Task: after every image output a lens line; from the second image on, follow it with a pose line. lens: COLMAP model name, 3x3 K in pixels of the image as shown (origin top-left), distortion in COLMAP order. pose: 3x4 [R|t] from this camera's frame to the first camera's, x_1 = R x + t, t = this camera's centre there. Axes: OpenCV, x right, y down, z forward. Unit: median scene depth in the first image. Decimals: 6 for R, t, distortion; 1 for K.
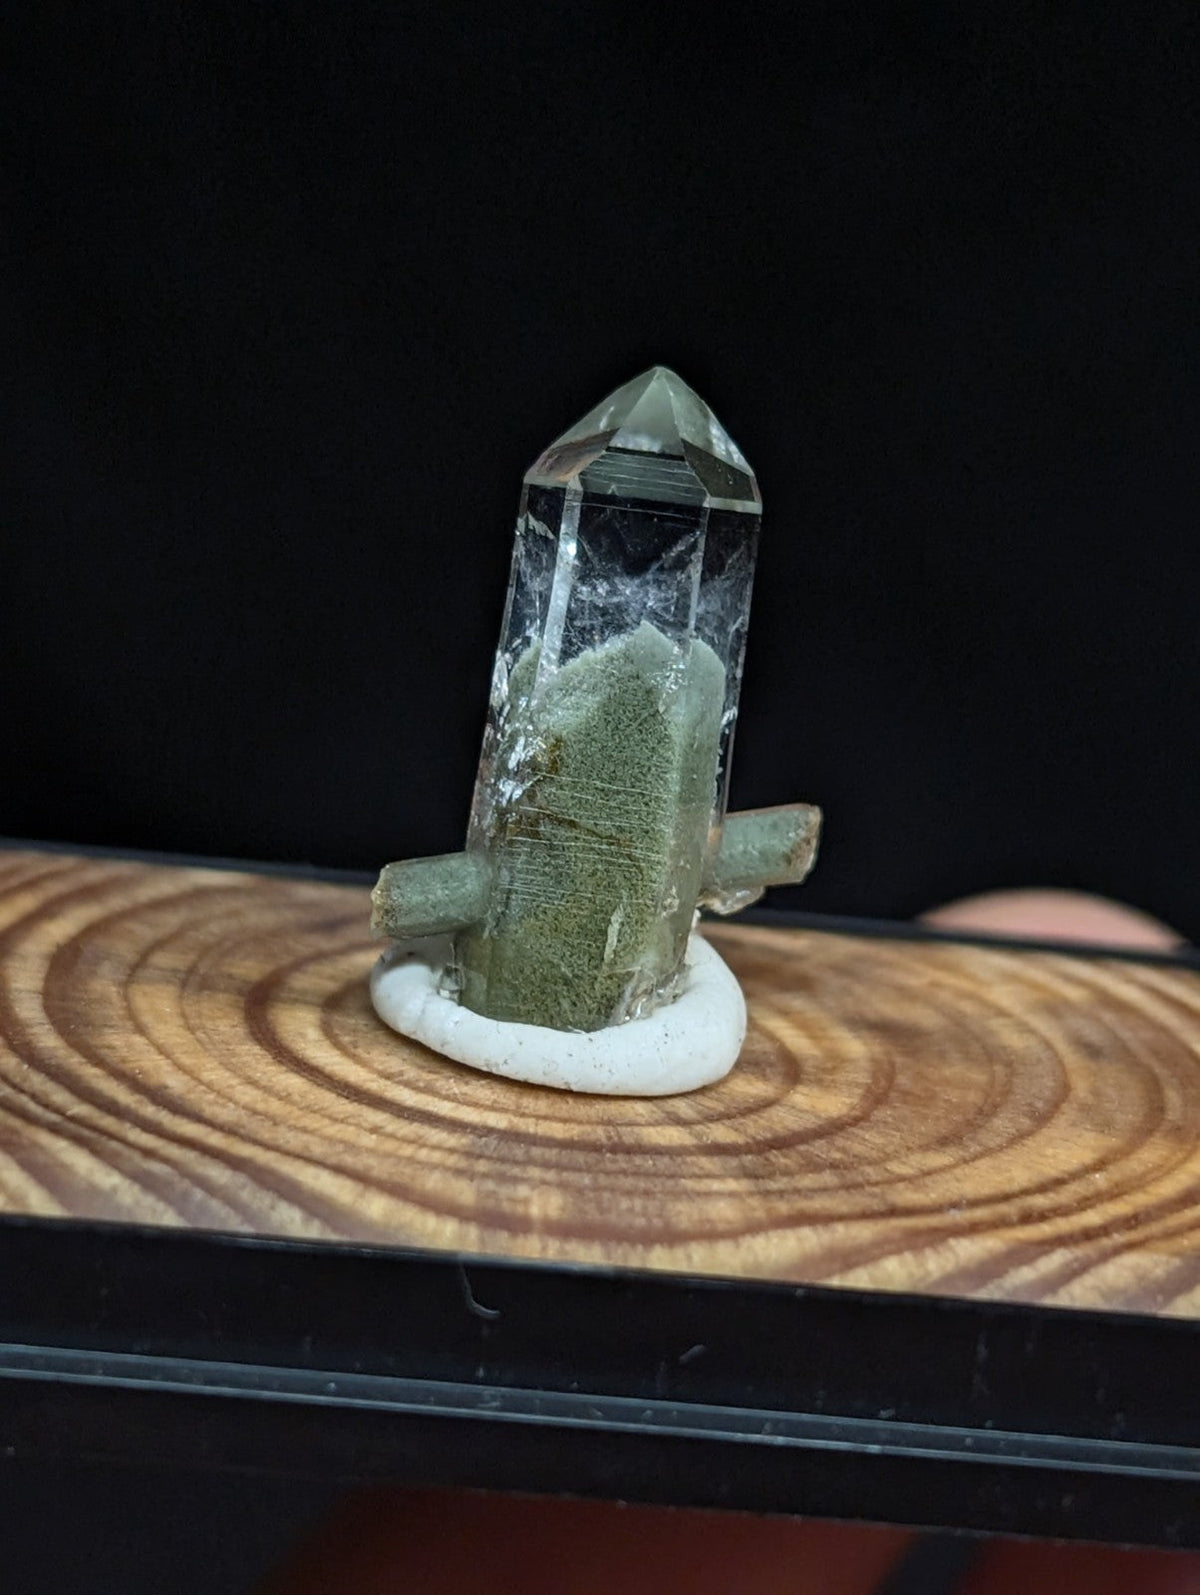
lens RADIAL K [[4002.7, 0, 573.3], [0, 4002.7, 748.8], [0, 0, 1]] dist [0.249005, 0.627438]
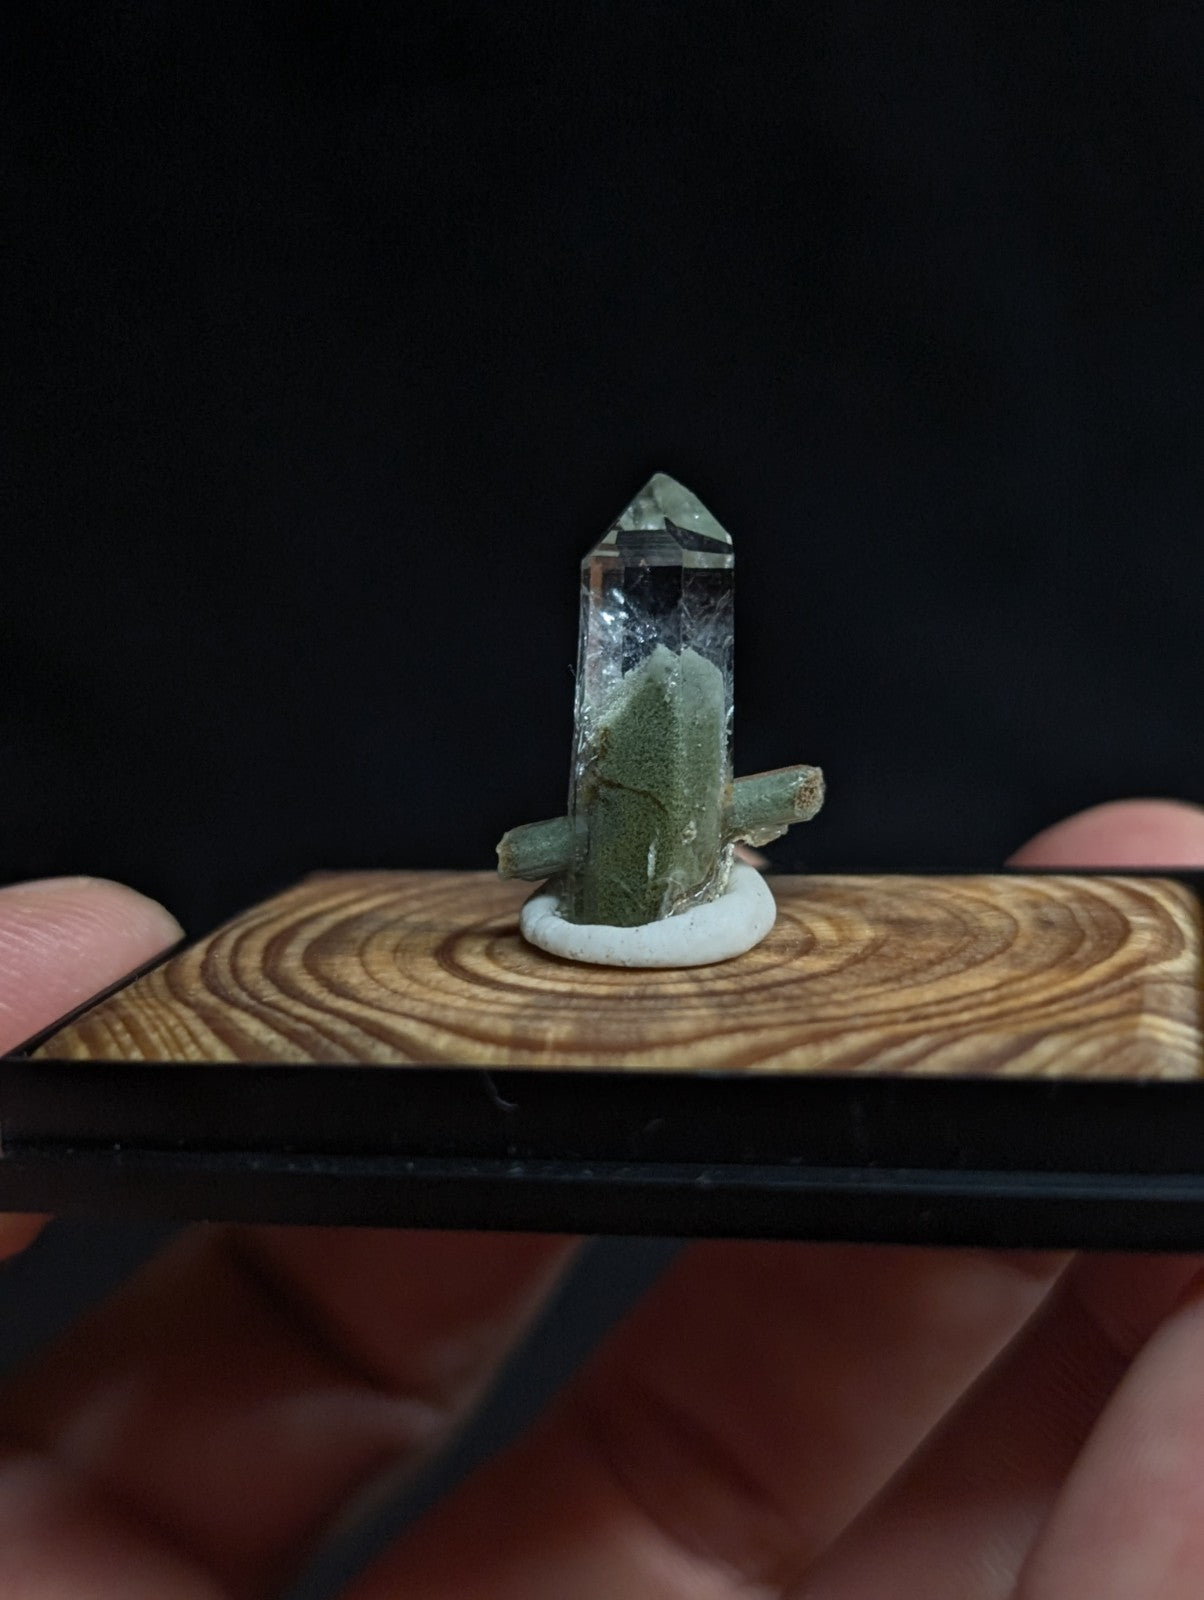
lens RADIAL K [[2327.4, 0, 609.2], [0, 2327.4, 719.6], [0, 0, 1]] dist [0.172567, -0.021104]
pose [[0.952683, -0.118237, -0.280026, 0.239963], [0.084600, 0.987984, -0.129345, 0.105736], [0.291955, 0.099534, 0.951239, 0.191363]]
